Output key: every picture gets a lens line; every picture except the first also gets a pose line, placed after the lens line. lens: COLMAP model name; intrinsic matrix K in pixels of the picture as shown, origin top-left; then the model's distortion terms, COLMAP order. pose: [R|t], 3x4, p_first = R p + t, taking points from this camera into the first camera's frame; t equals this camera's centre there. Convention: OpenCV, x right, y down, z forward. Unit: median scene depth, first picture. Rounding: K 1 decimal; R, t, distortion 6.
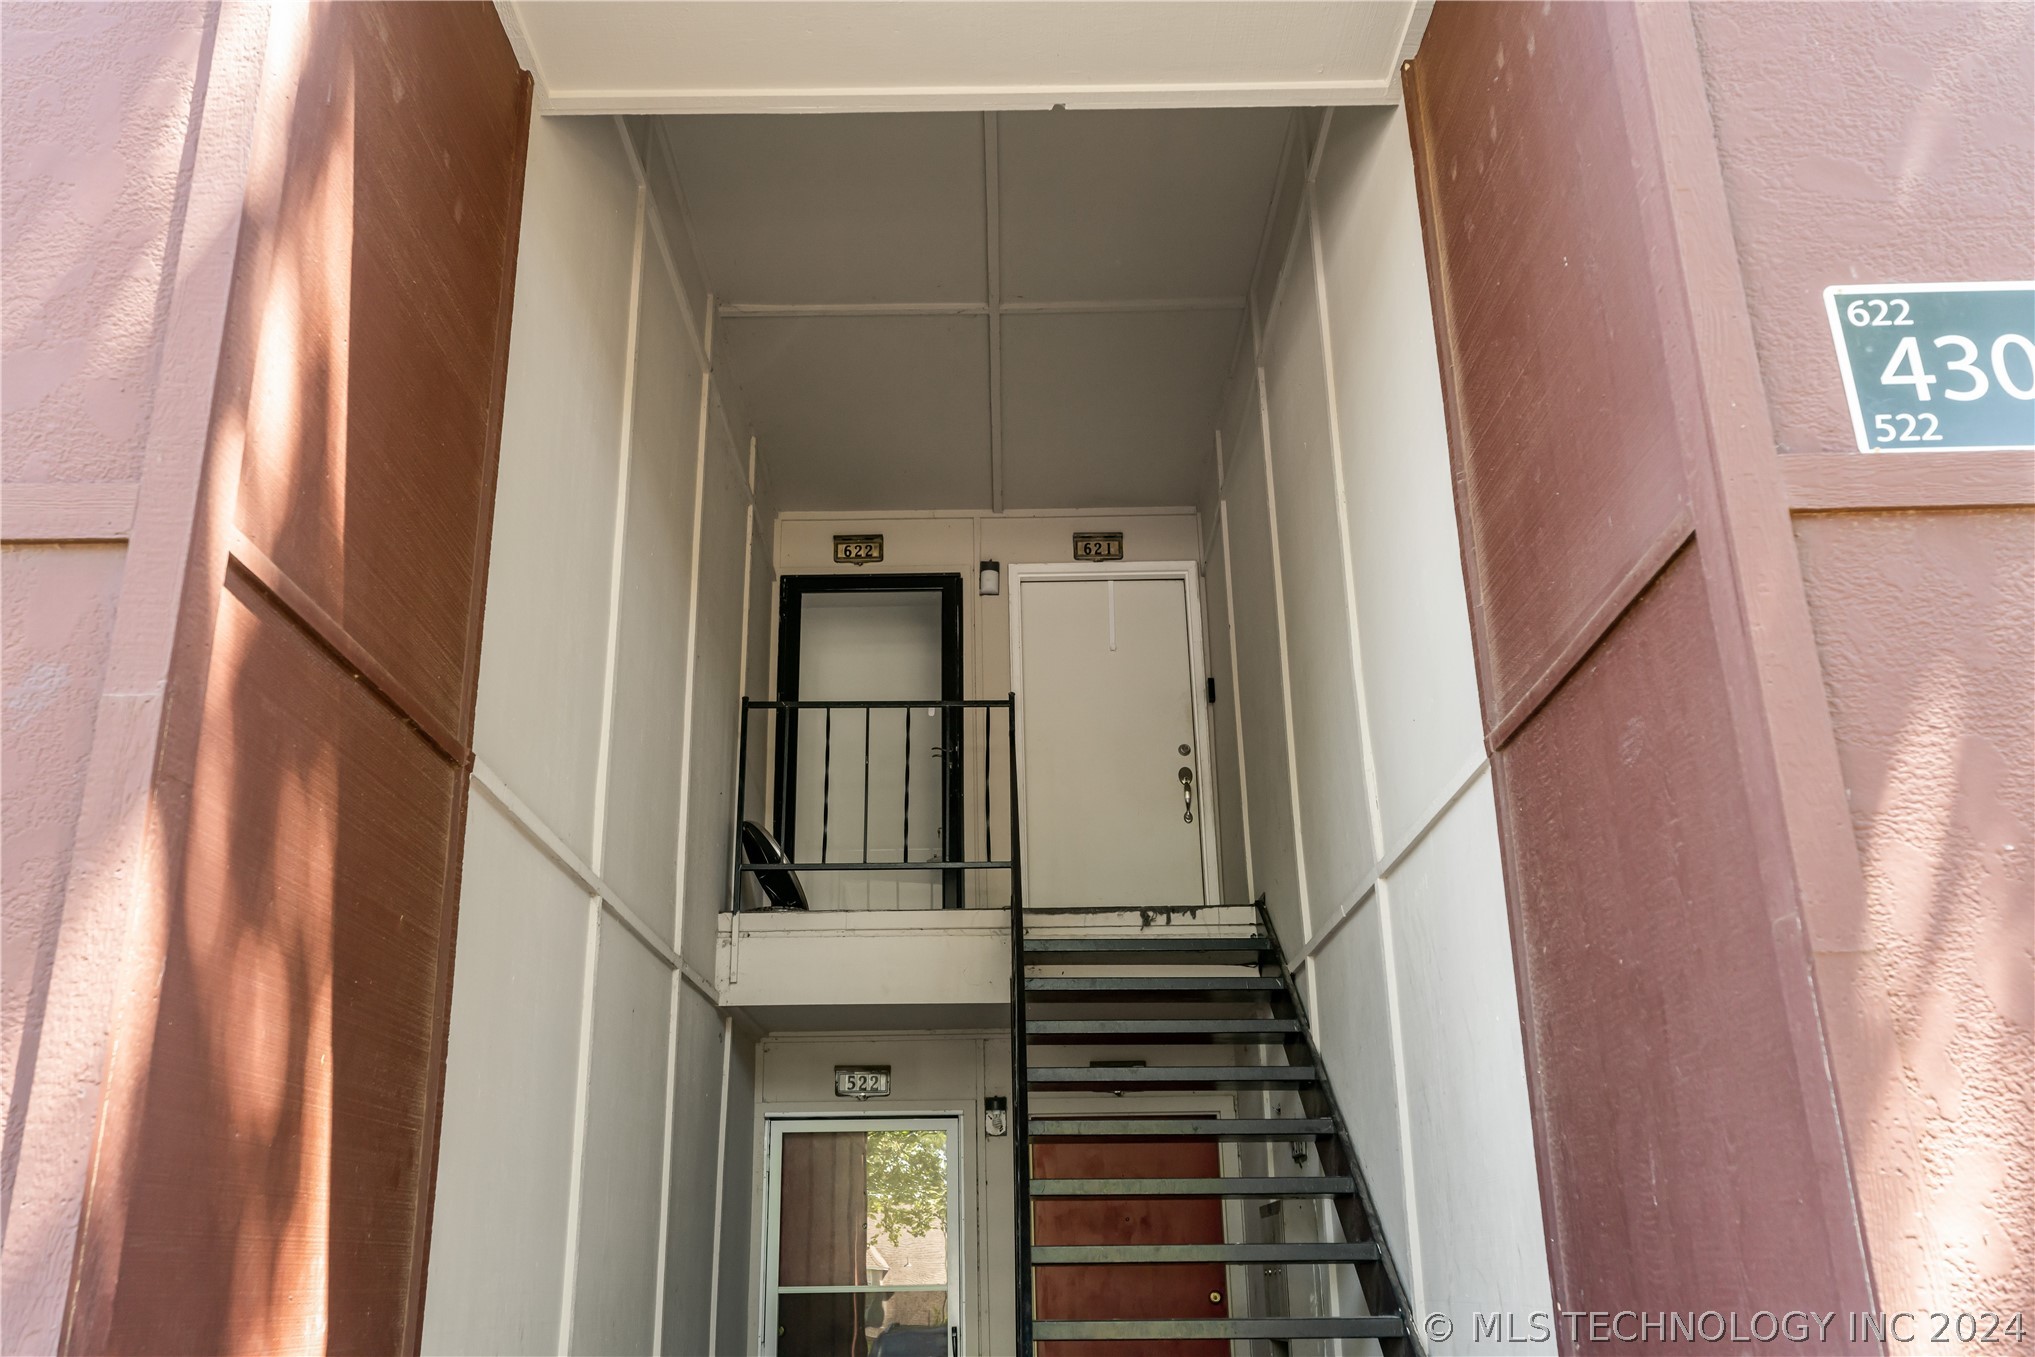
lens RADIAL K [[1742.5, 0, 1017.5], [0, 1742.5, 678.5], [0, 0, 1]] dist [0.000153, 0.004334]
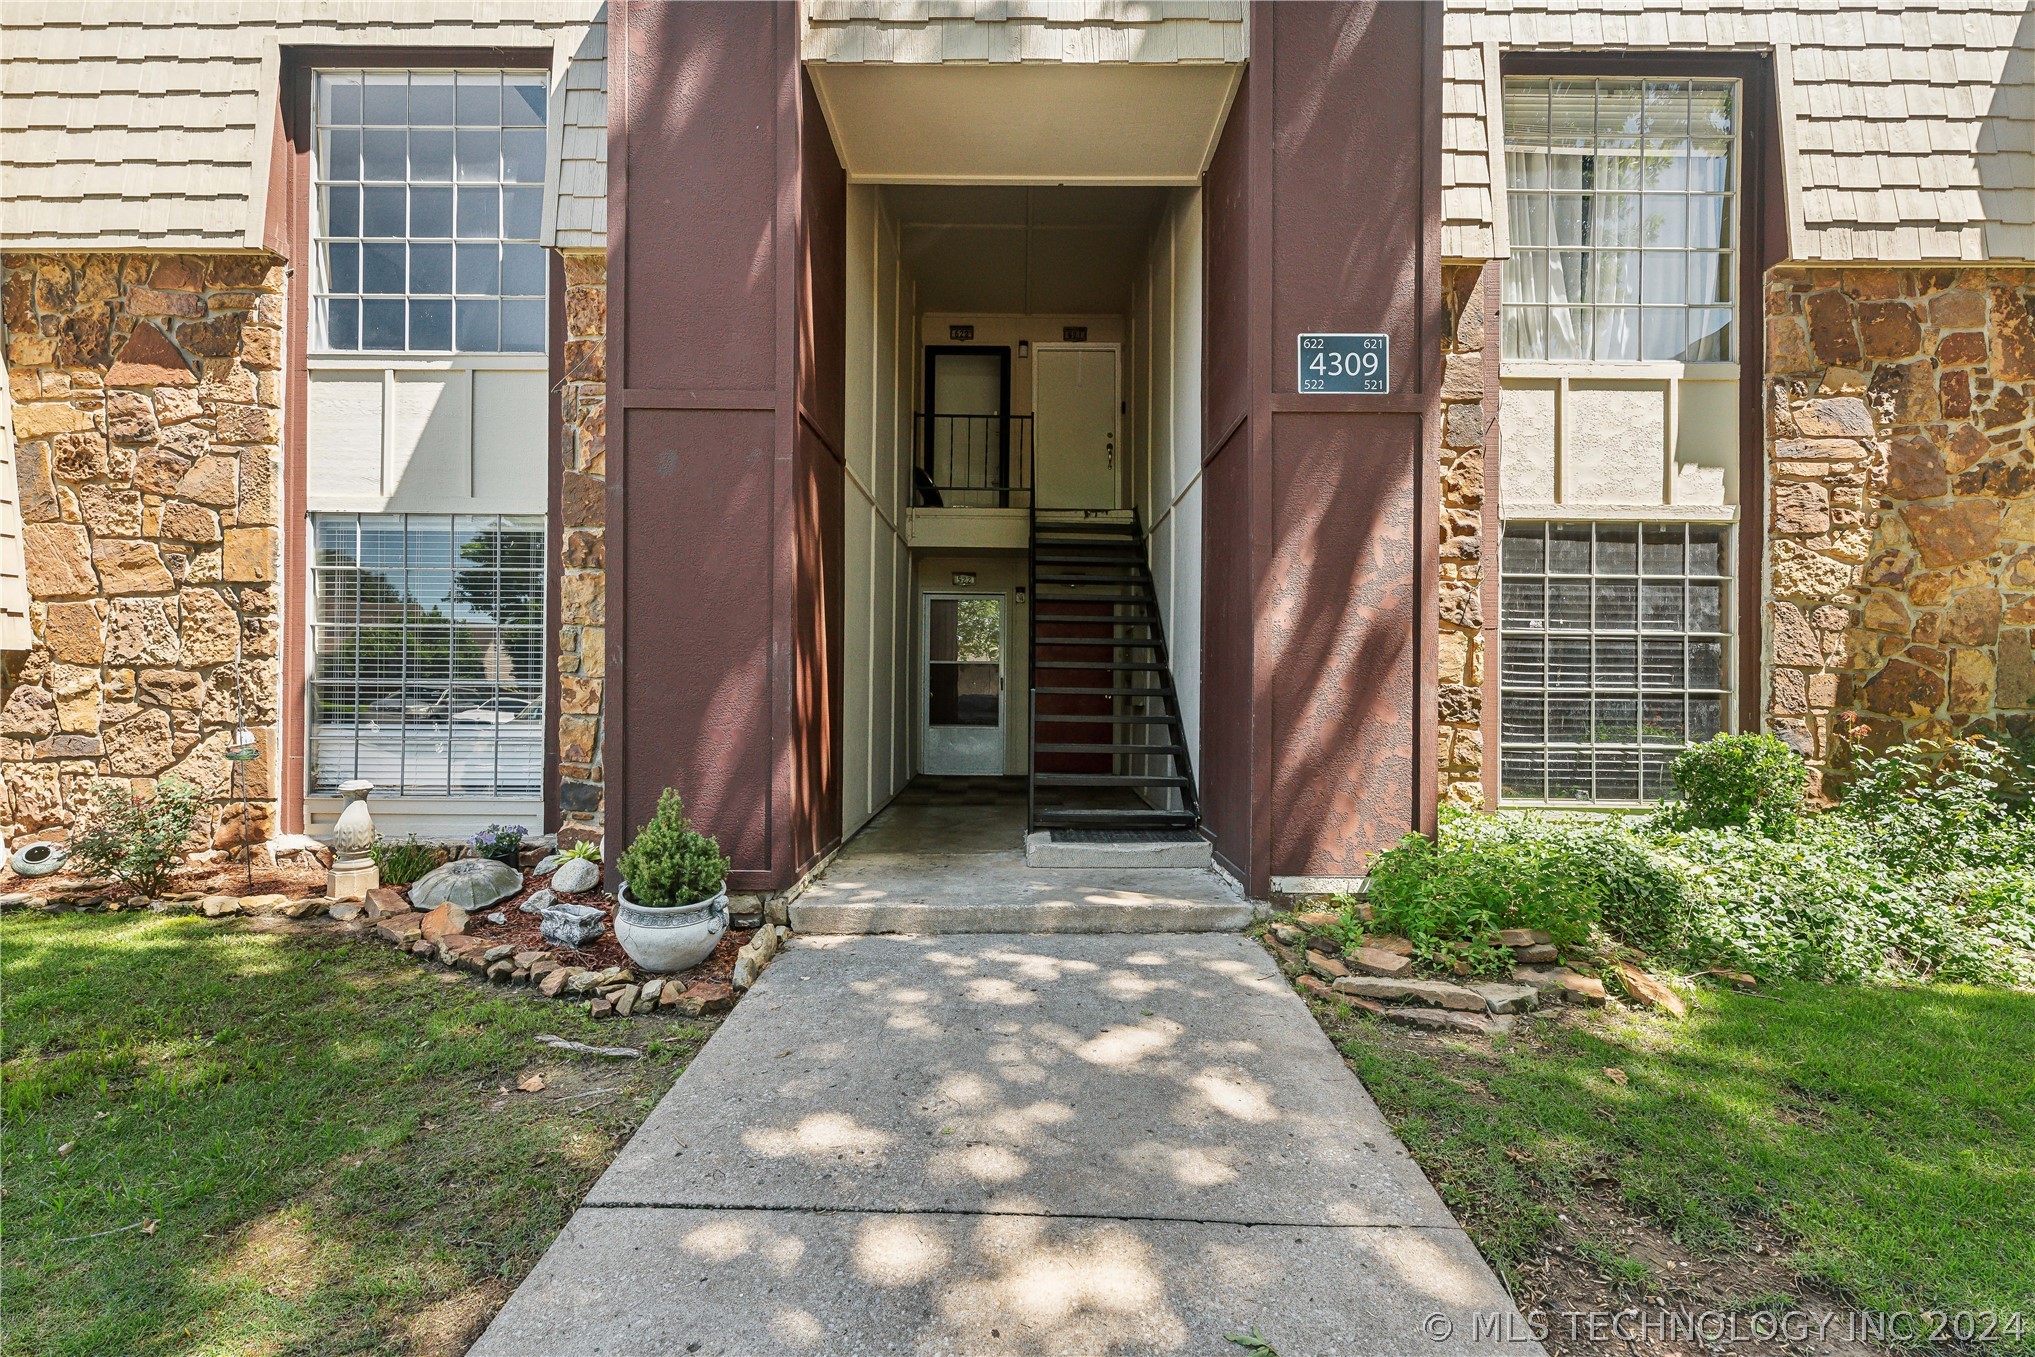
lens RADIAL K [[914.4, 0, 1009.2], [0, 914.4, 672.1], [0, 0, 1]] dist [0.003318, 0.000246]
pose [[0.999520, 0.025817, -0.017124, -0.005044], [-0.019044, 0.948006, 0.317682, -0.050959], [0.024435, -0.317203, 0.948043, -0.246935]]
